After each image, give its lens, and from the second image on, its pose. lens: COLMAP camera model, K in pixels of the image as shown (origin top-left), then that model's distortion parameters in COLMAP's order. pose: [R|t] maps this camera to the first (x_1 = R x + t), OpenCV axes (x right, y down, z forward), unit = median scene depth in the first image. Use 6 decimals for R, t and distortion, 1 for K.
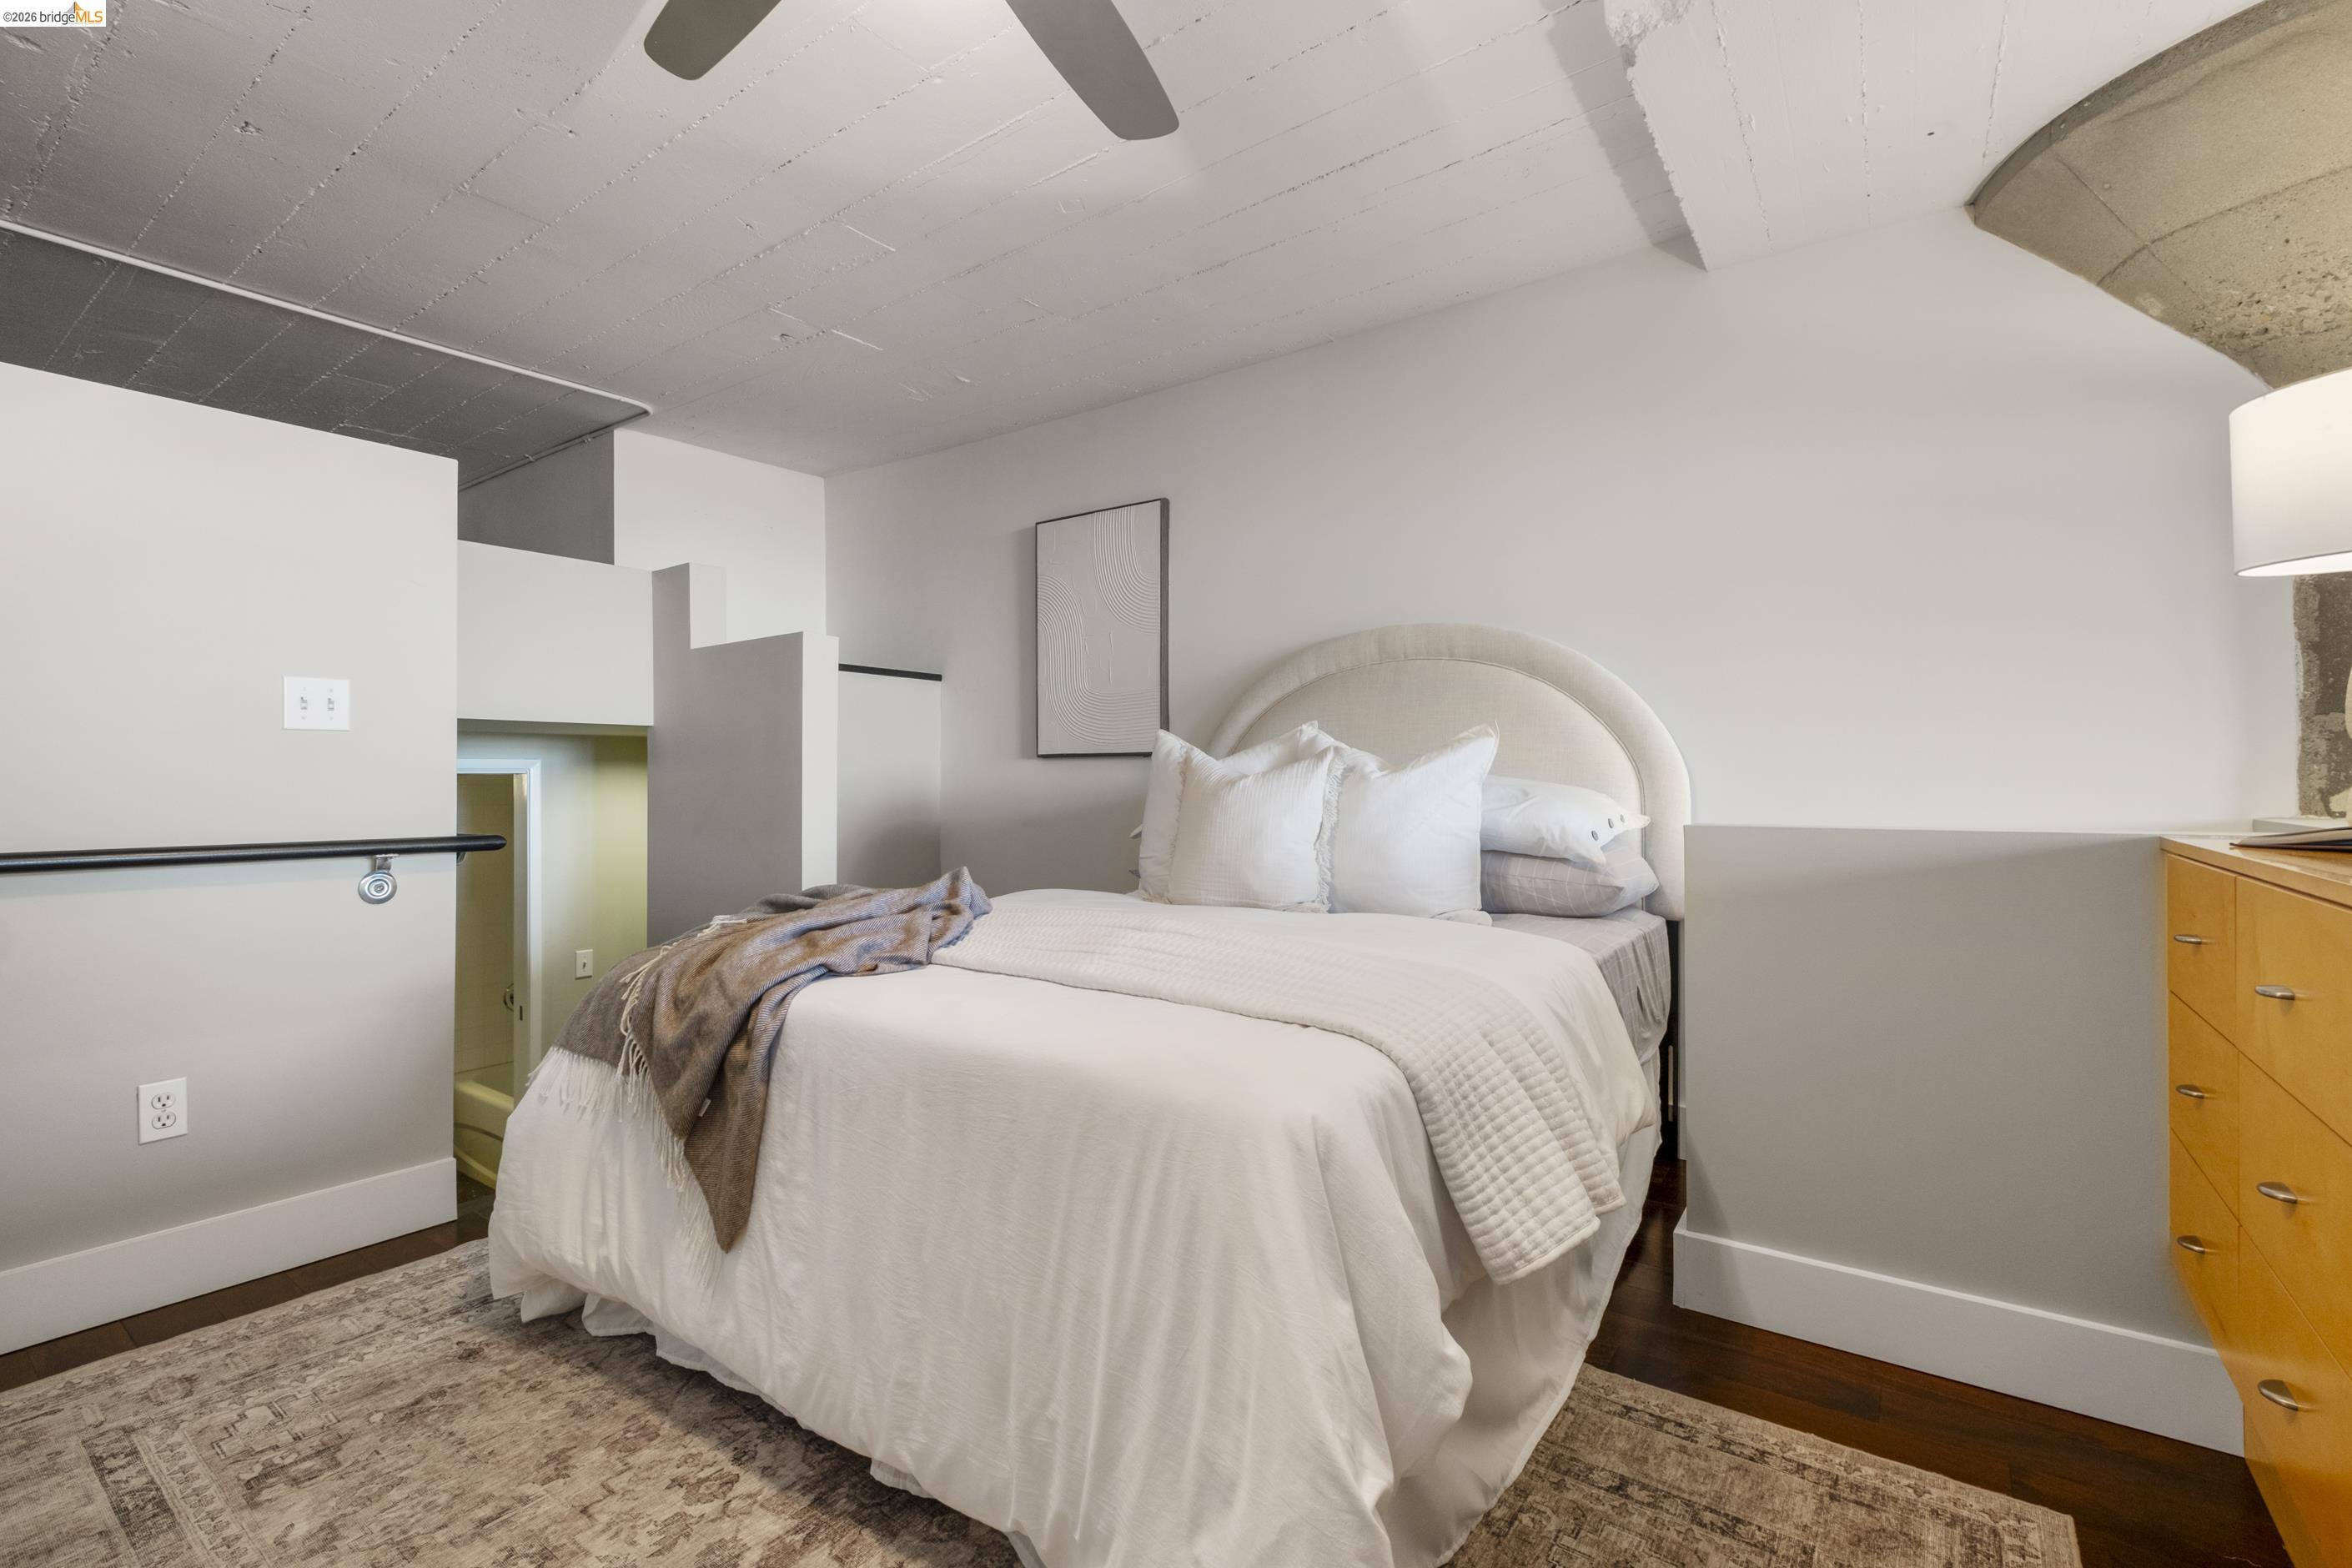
lens RADIAL K [[1030.3, 0, 1179.8], [0, 1030.3, 782.4], [0, 0, 1]] dist [0.002745, -0.004728]
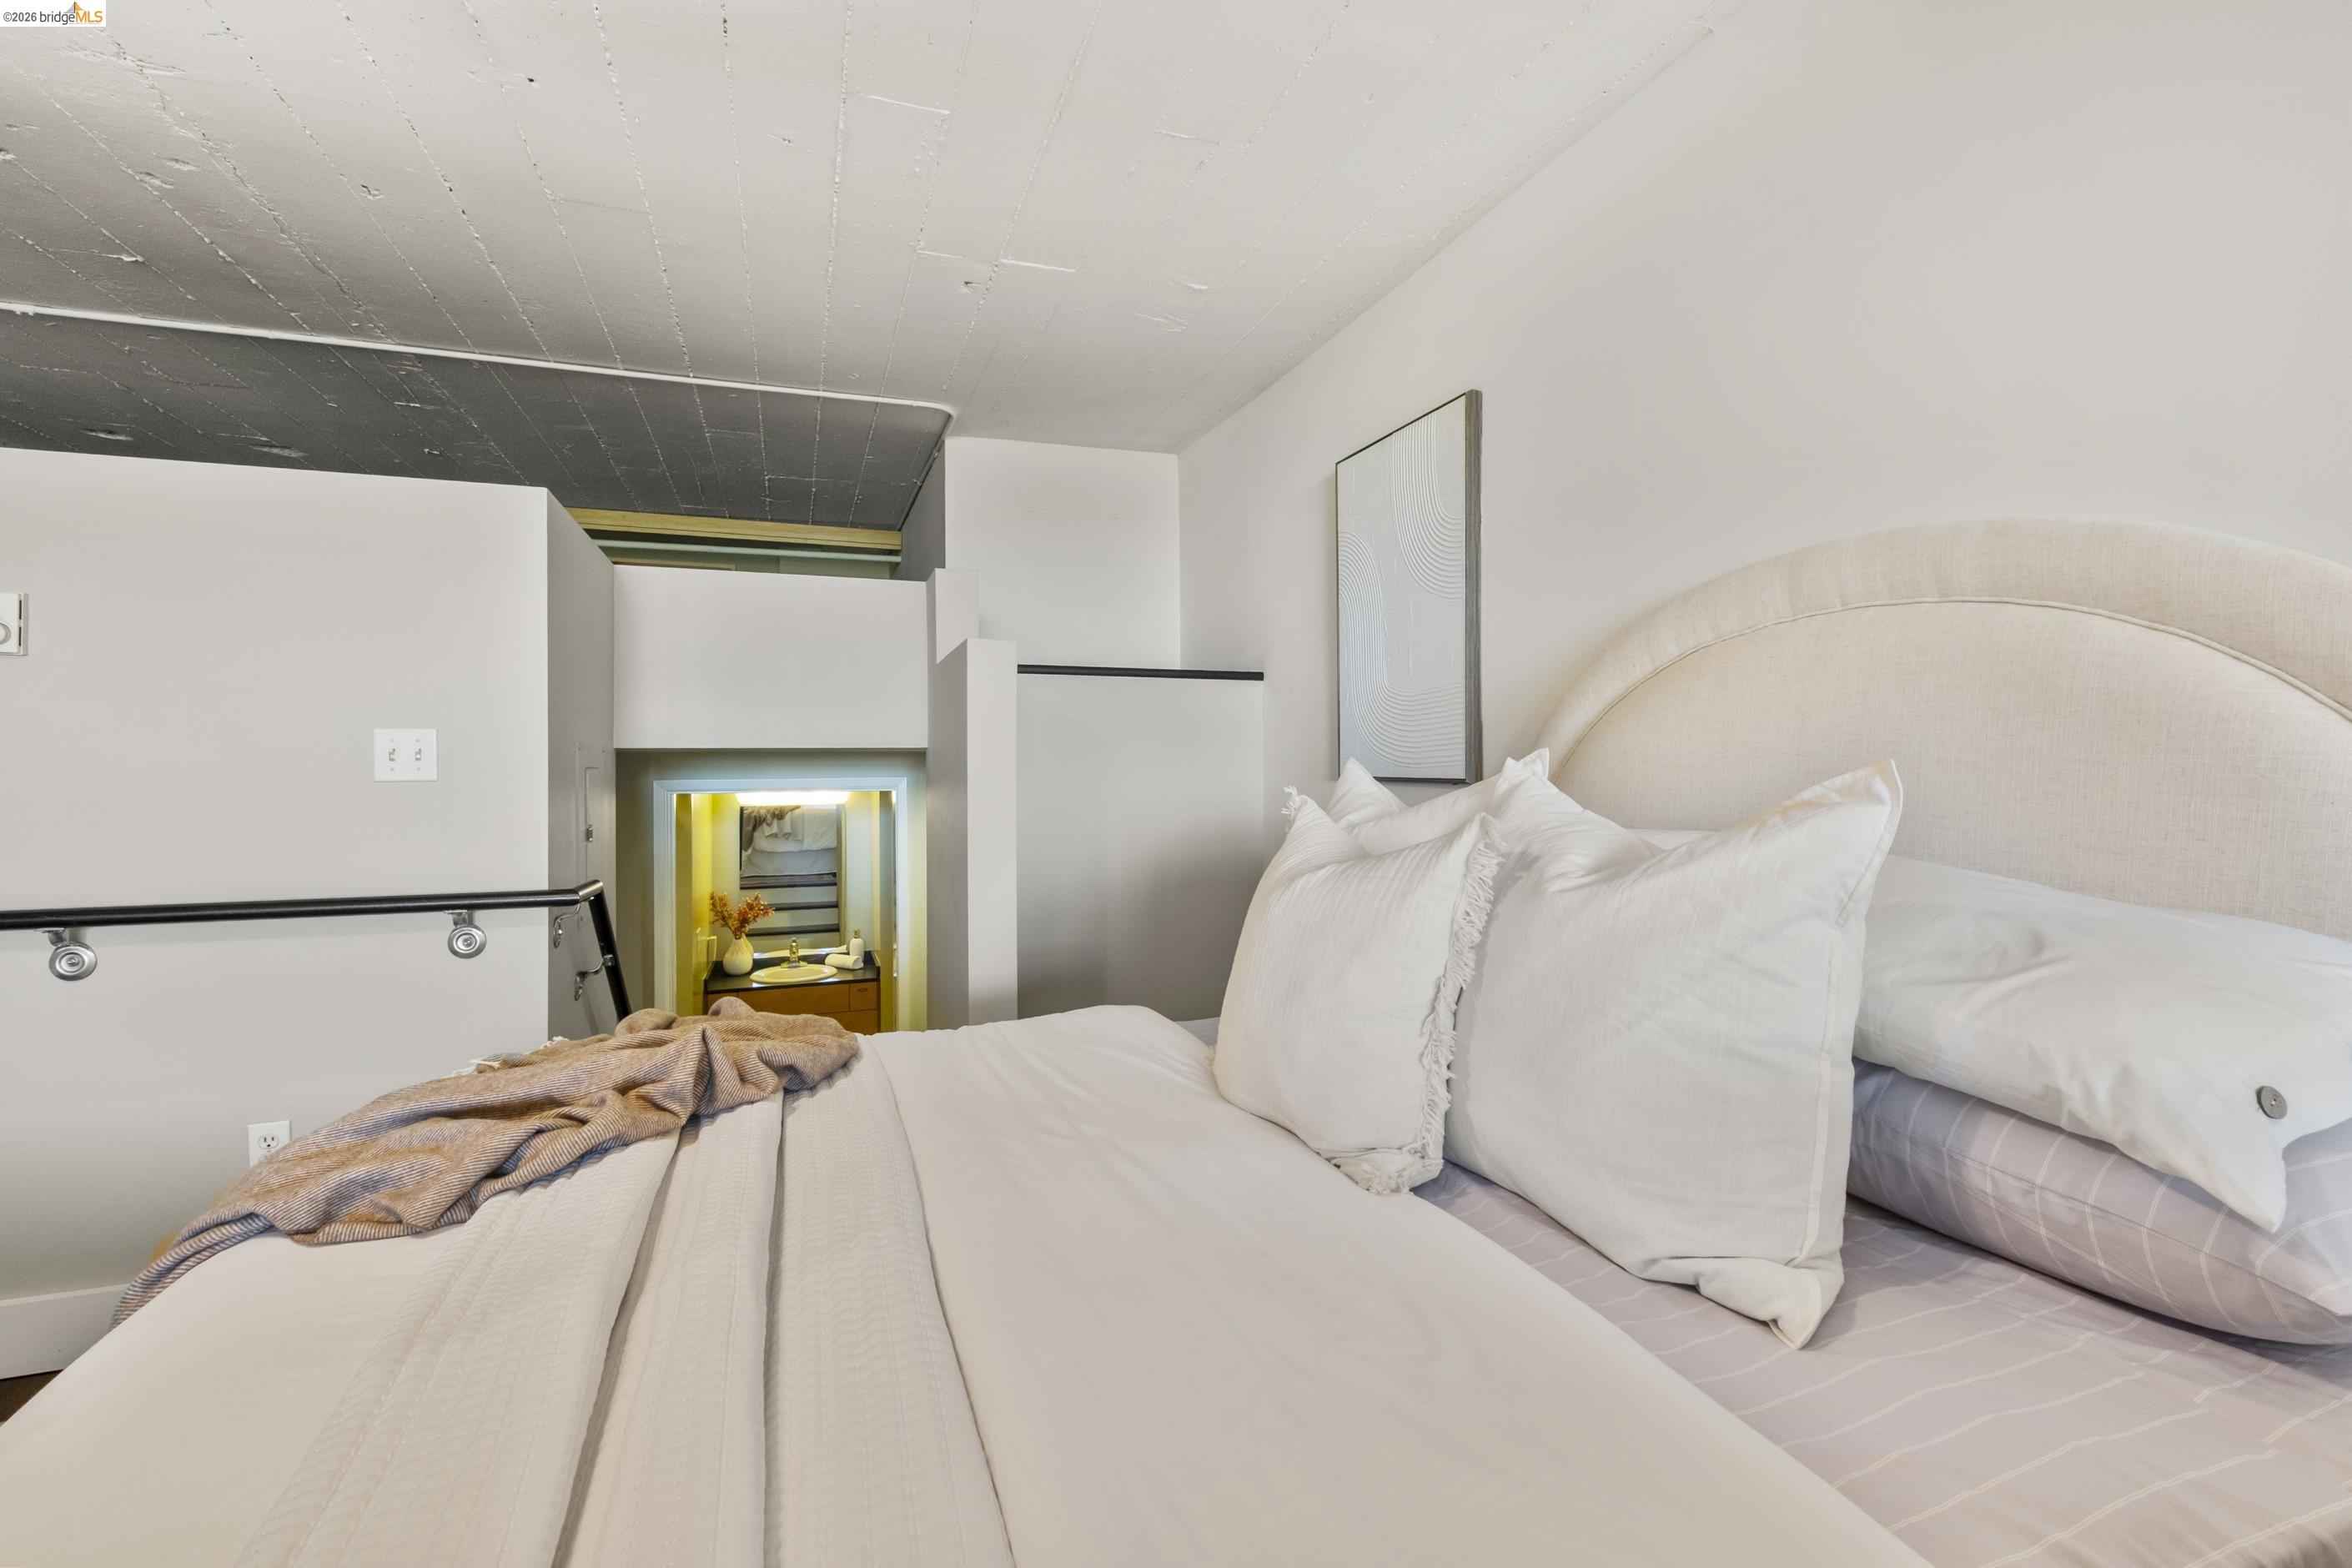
lens RADIAL K [[1030.3, 0, 1177.5], [0, 1030.3, 772.5], [0, 0, 1]] dist [0.002745, -0.004728]
pose [[0.830687, 0.001791, -0.556737, 0.298410], [0.001845, 0.999980, 0.005970, -0.058246], [0.556737, -0.005987, 0.830668, 0.537434]]
